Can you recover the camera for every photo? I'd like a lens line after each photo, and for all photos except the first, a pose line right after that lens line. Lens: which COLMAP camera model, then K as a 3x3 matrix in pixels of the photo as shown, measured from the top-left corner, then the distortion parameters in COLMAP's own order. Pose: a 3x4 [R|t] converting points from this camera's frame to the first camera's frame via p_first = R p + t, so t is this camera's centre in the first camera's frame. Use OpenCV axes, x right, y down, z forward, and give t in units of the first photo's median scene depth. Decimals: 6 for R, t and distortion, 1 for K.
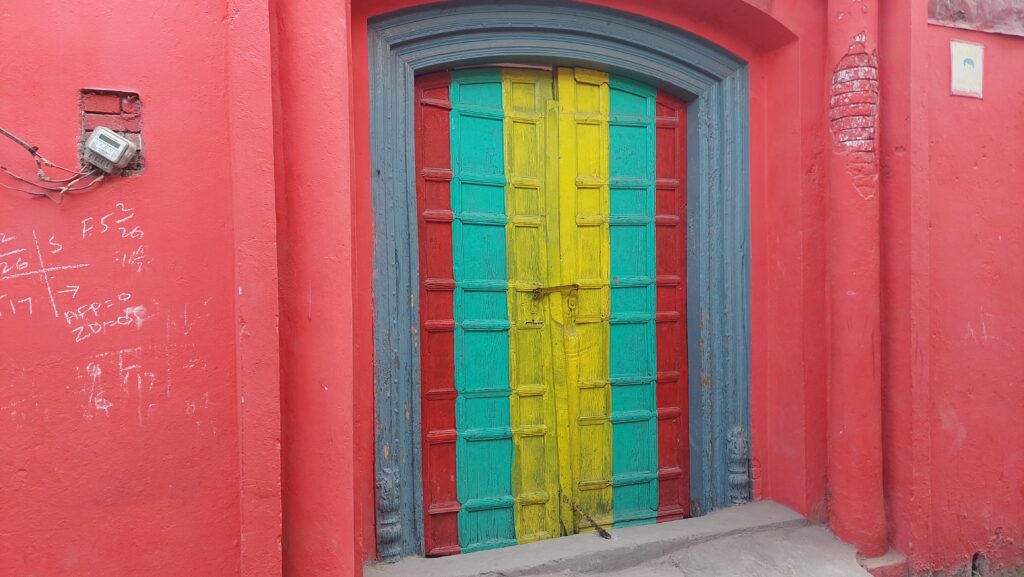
lens RADIAL K [[734.2, 0, 556.5], [0, 734.2, 291.2], [0, 0, 1]] dist [0.095466, -0.115248]
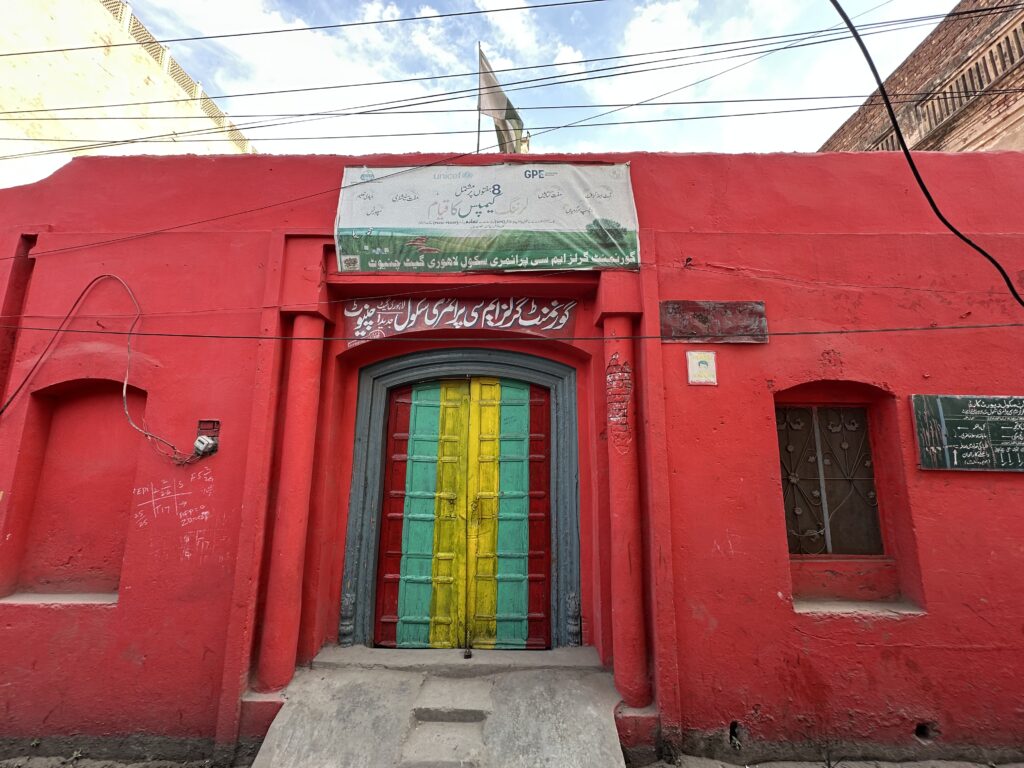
lens RADIAL K [[408.6, 0, 514.4], [0, 408.6, 386.6], [0, 0, 1]] dist [-0.002634, -0.000716]
pose [[0.920316, -0.042837, -0.388823, 0.520646], [-0.025080, 0.985479, -0.167933, -0.108331], [0.390371, 0.164303, 0.905878, 0.096617]]
